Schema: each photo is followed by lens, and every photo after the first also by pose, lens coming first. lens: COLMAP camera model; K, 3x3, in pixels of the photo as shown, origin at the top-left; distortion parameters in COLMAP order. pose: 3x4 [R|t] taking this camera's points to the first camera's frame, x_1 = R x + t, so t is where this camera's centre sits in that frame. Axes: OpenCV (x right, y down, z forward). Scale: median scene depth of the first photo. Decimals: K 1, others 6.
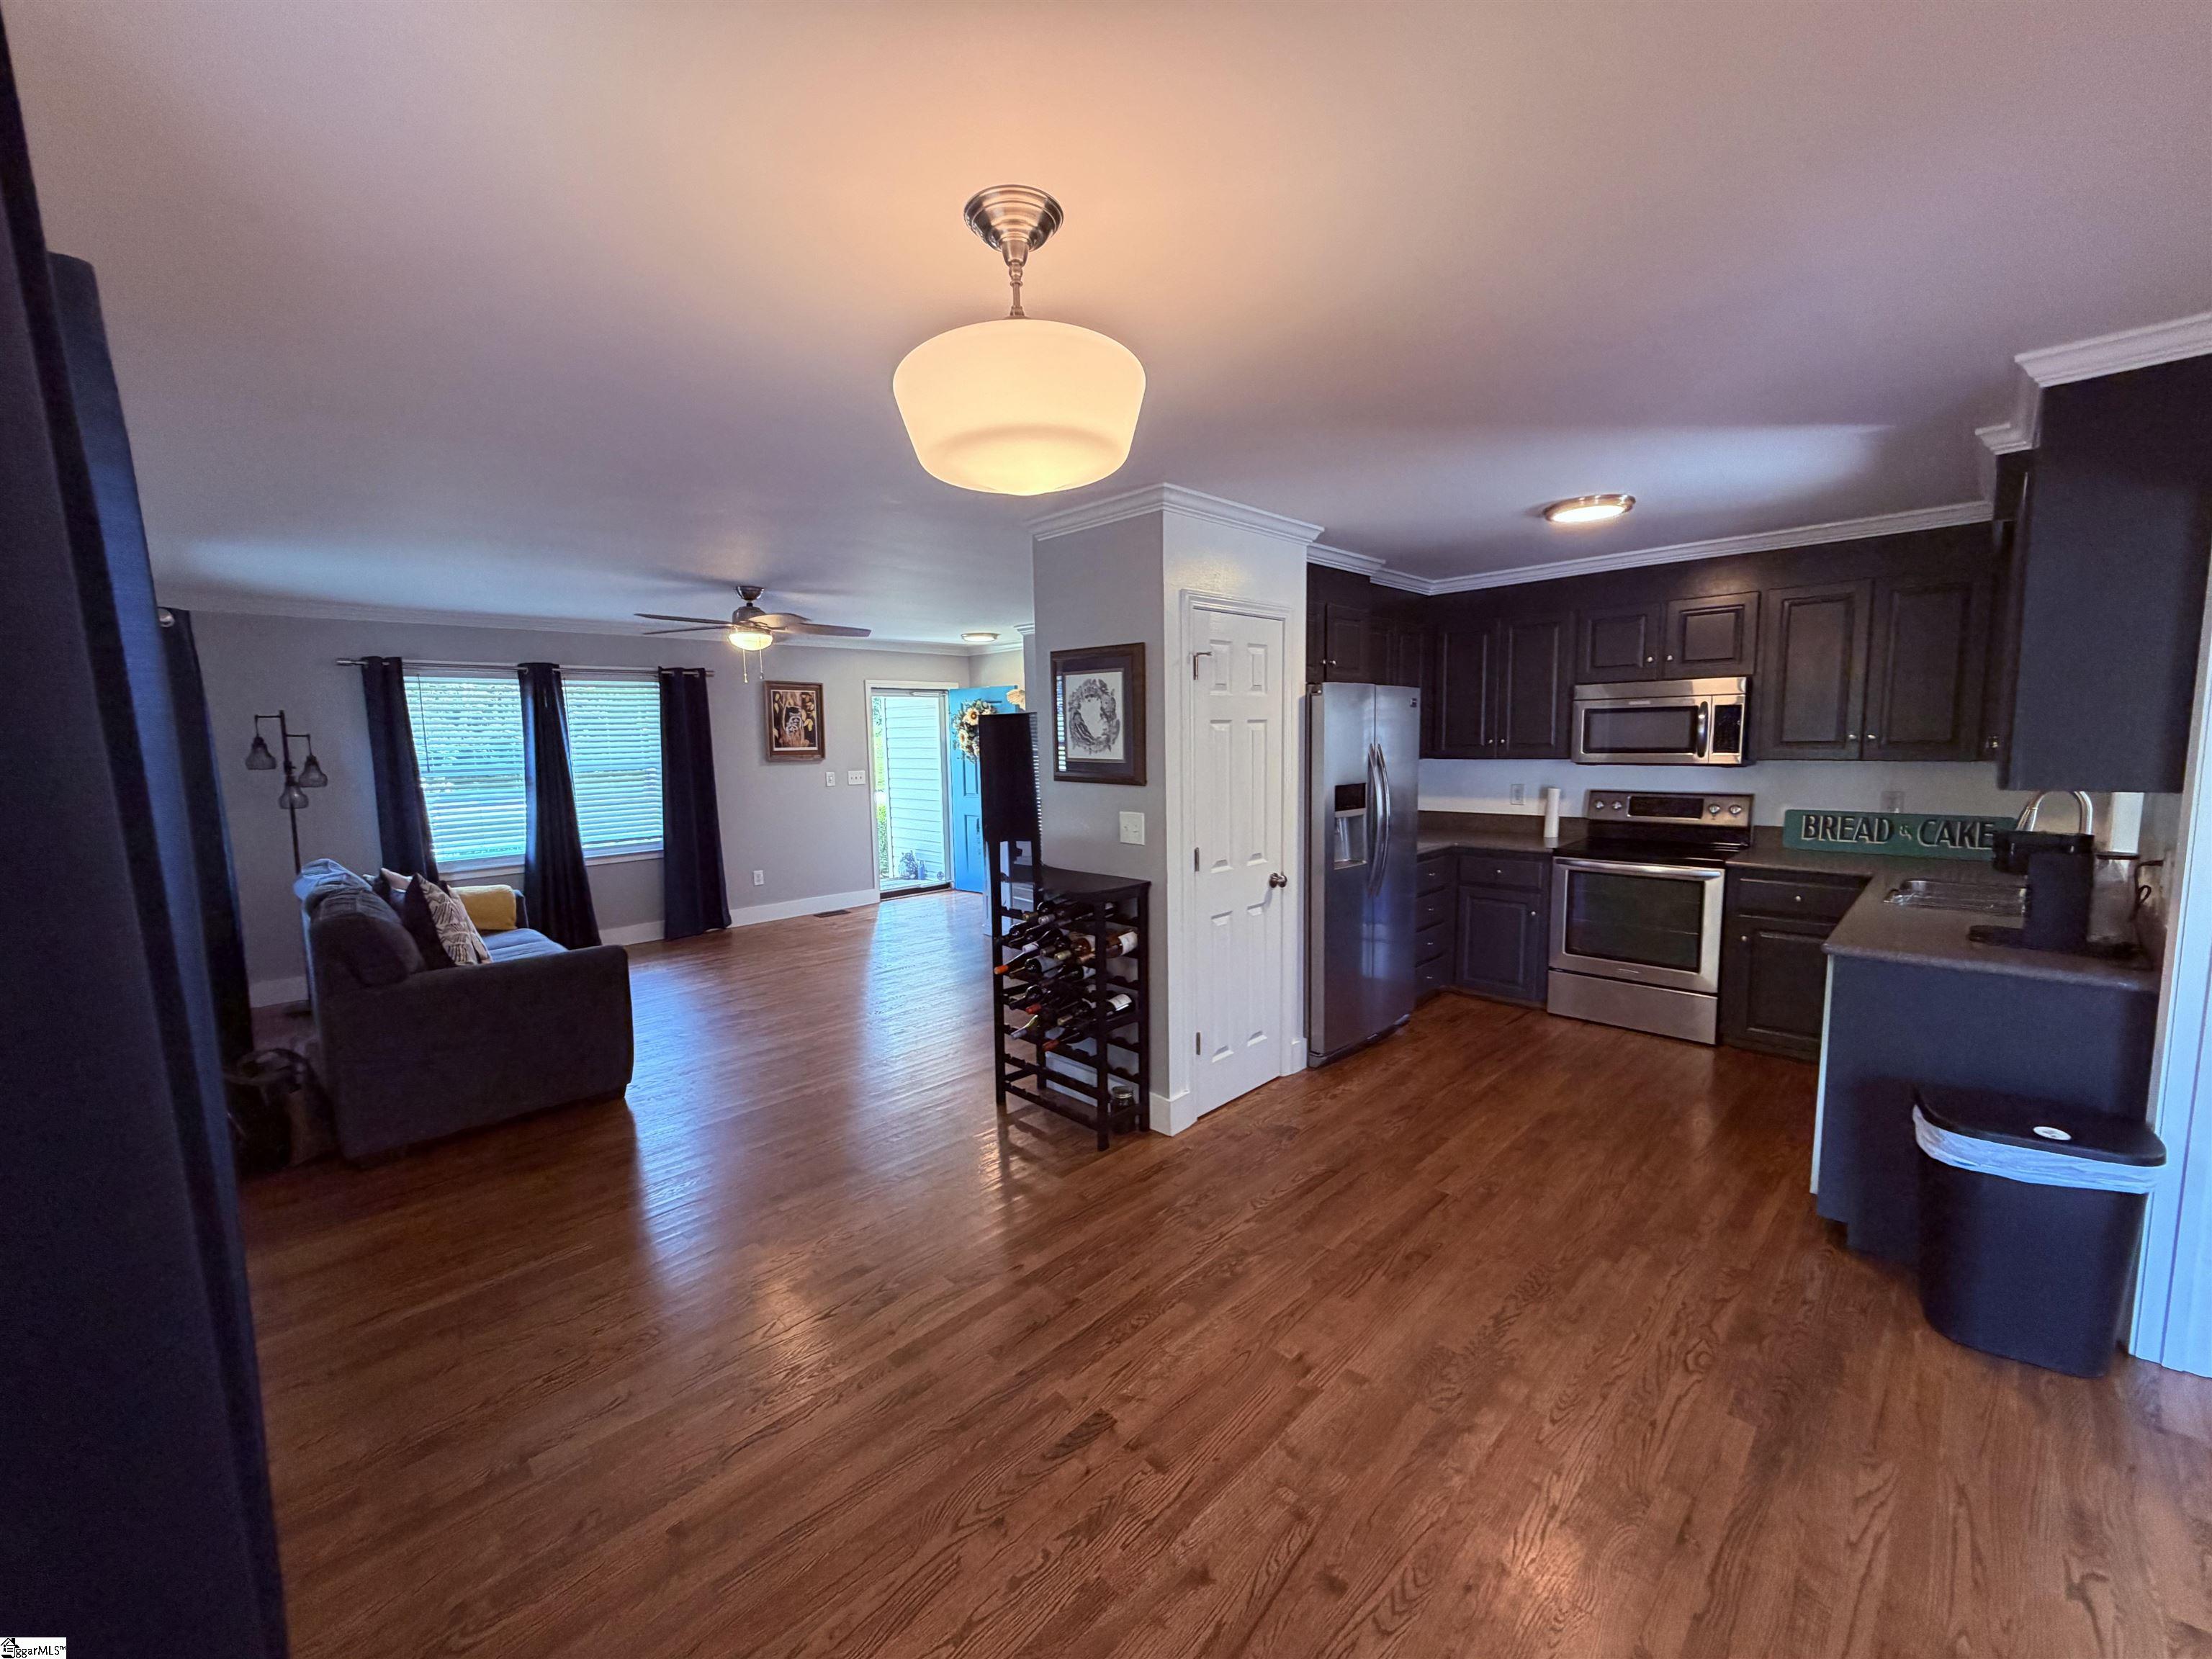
lens RADIAL K [[884.3, 0, 1097.9], [0, 884.3, 826.1], [0, 0, 1]] dist [-0.001363, -0.000032]
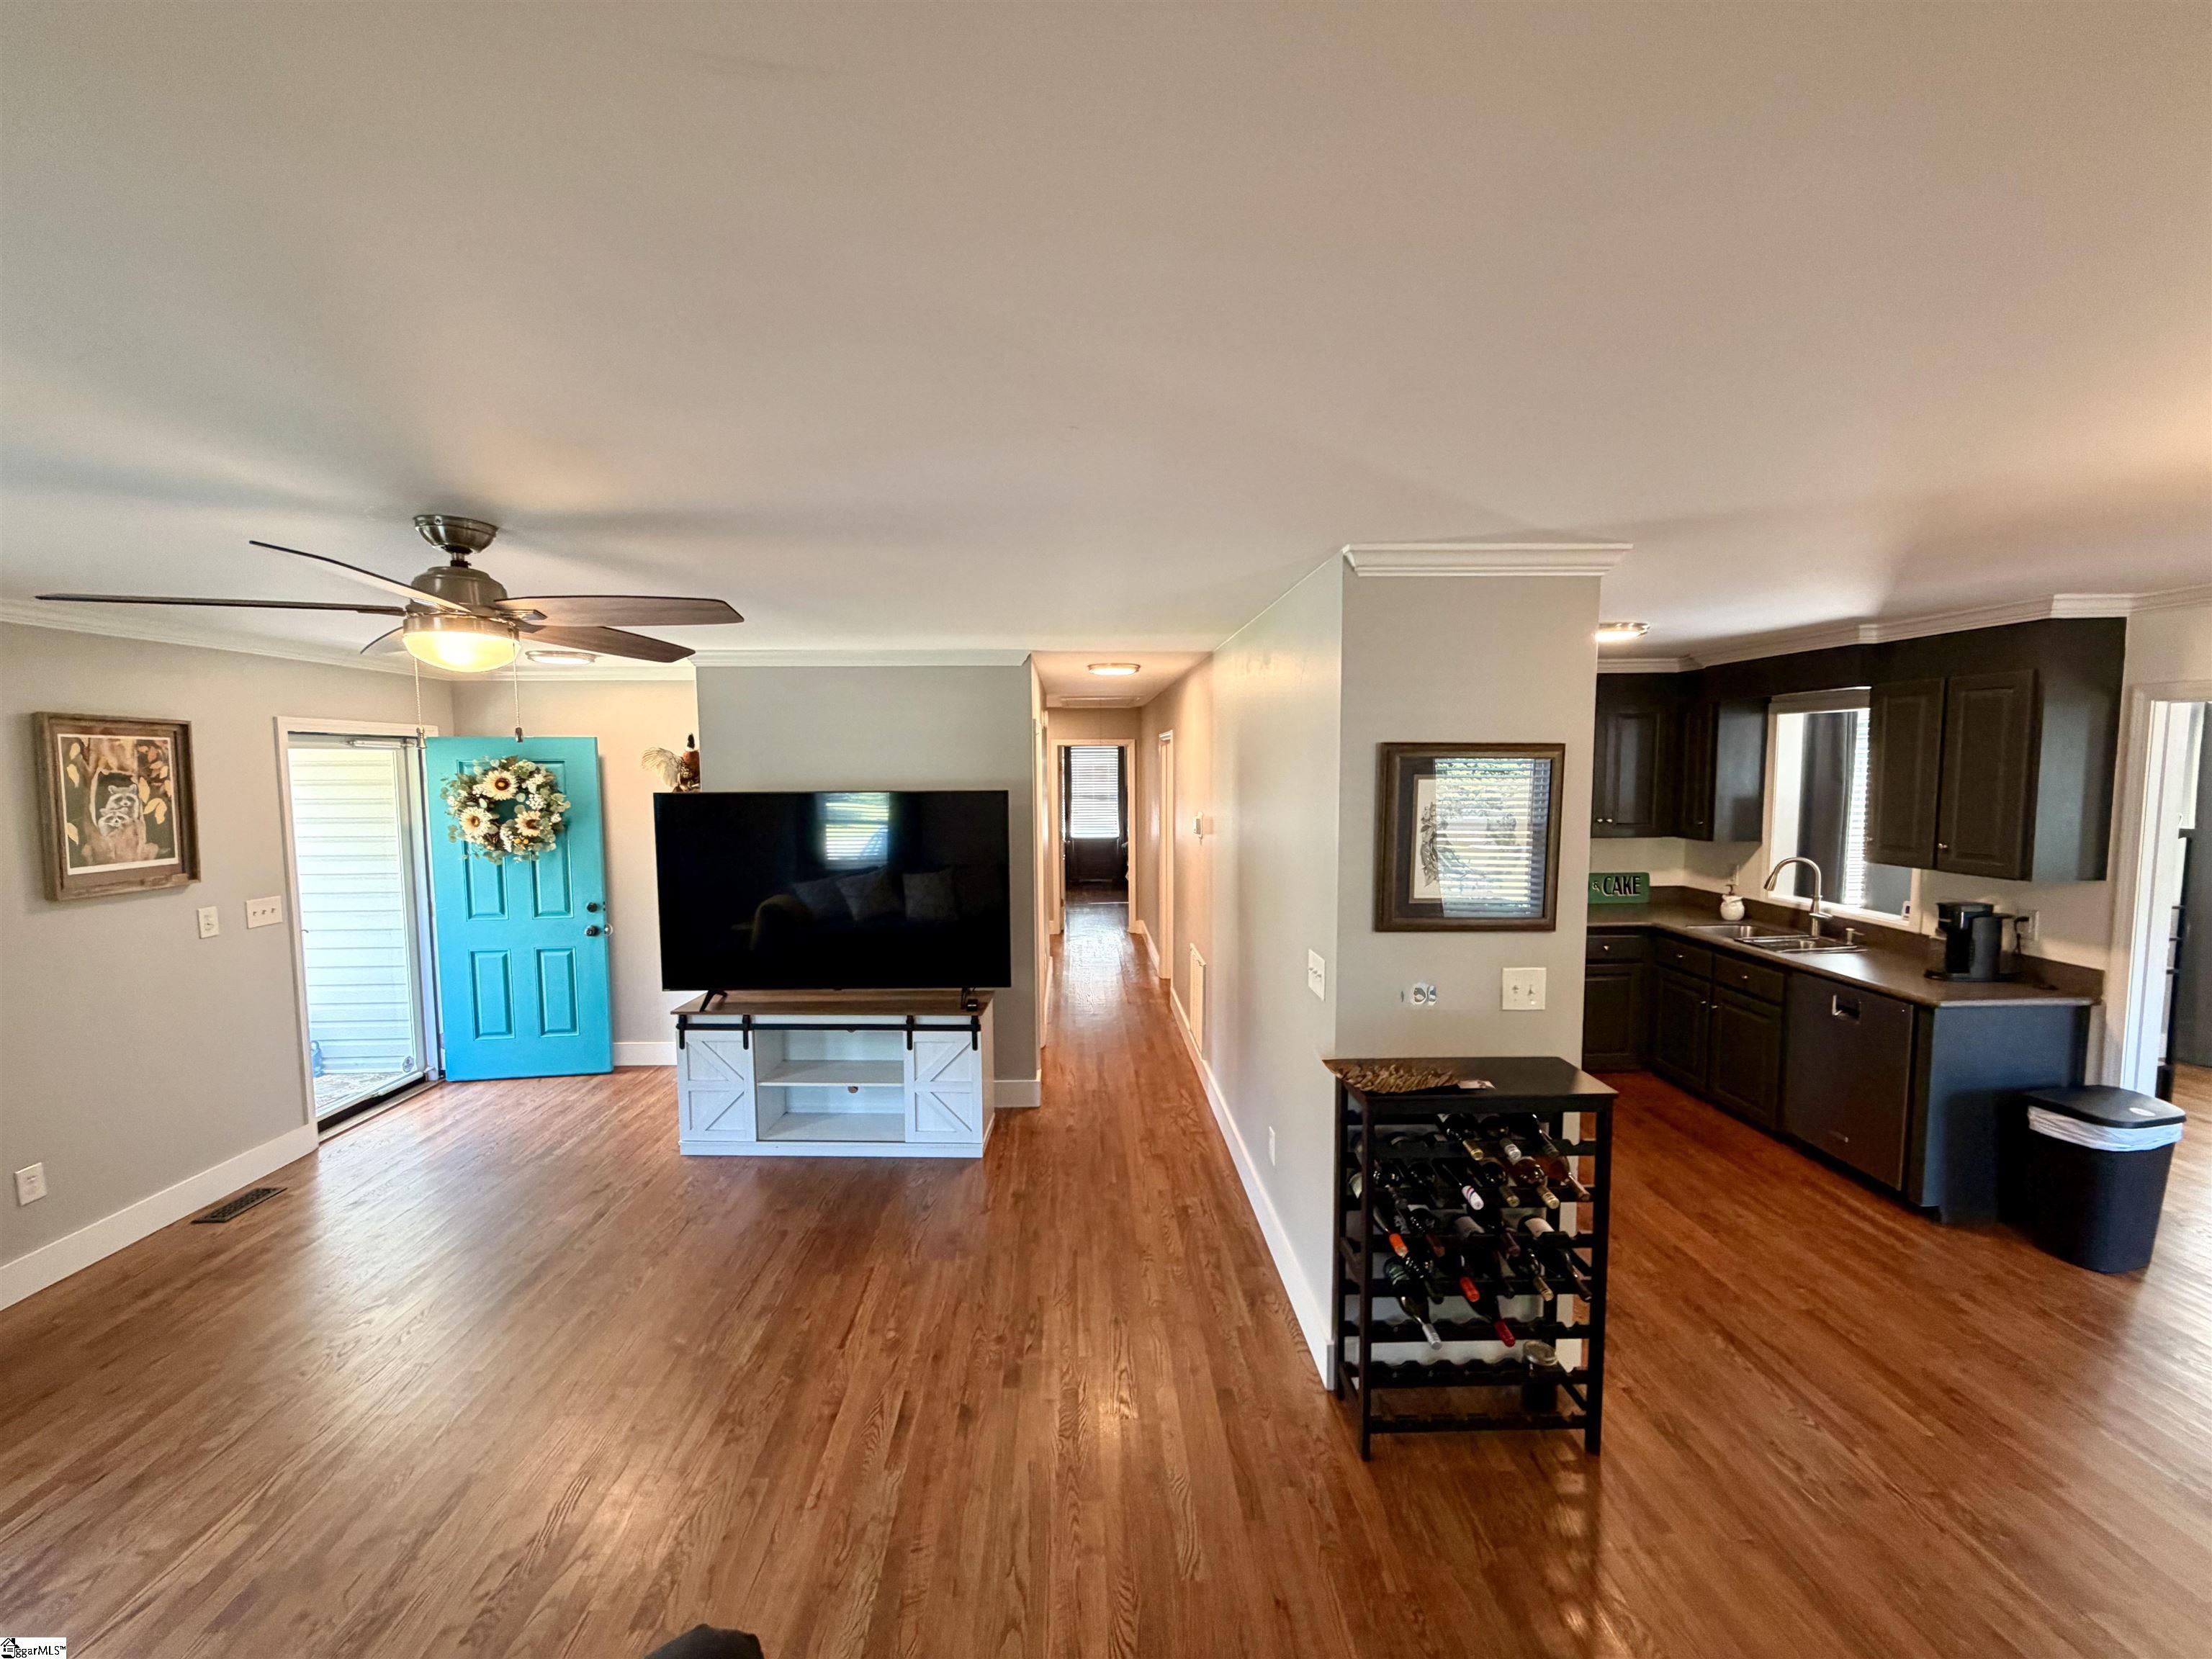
lens RADIAL K [[884.3, 0, 1097.9], [0, 884.3, 826.1], [0, 0, 1]] dist [-0.001363, -0.000032]
pose [[0.681150, -0.039113, 0.731098, -0.332288], [0.070262, 0.997455, -0.012099, -0.067505], [-0.728764, 0.059610, 0.682165, 0.335281]]
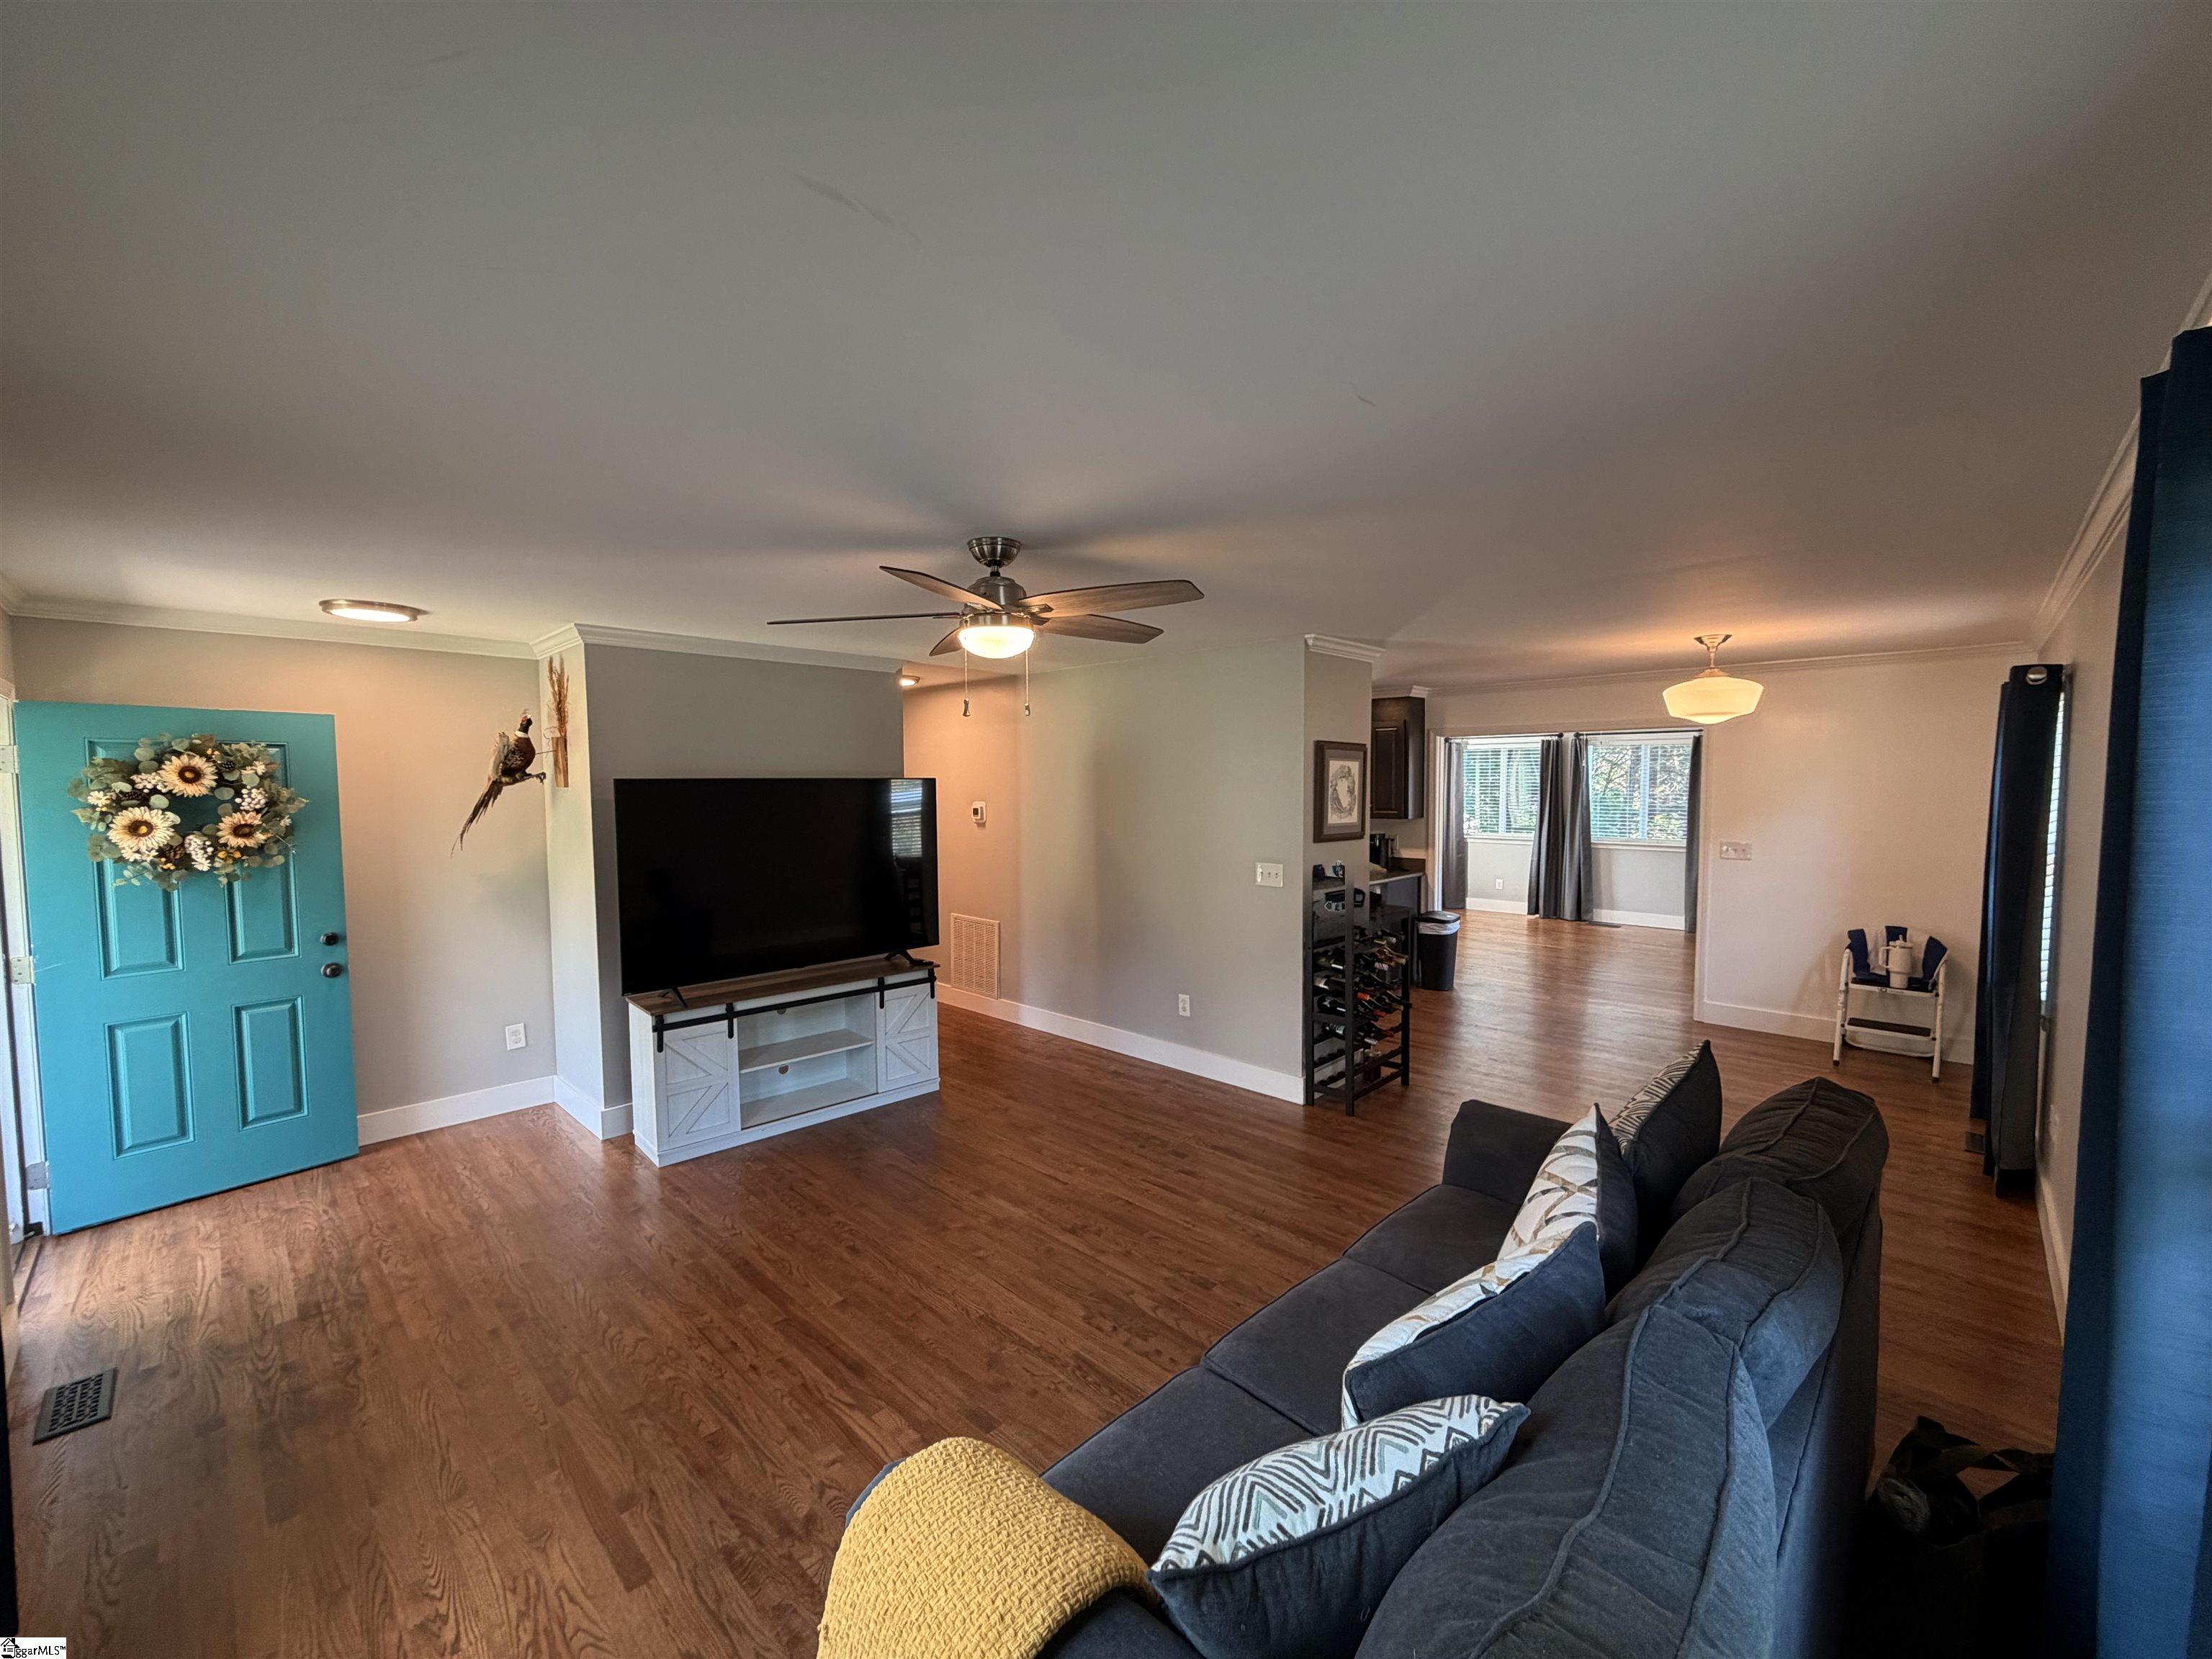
lens RADIAL K [[884.3, 0, 1097.9], [0, 884.3, 826.1], [0, 0, 1]] dist [-0.001363, -0.000032]
pose [[-0.024022, -0.030227, 0.999254, -0.622251], [0.112701, 0.993089, 0.032750, -0.072684], [-0.993339, 0.113403, -0.020450, 0.643994]]
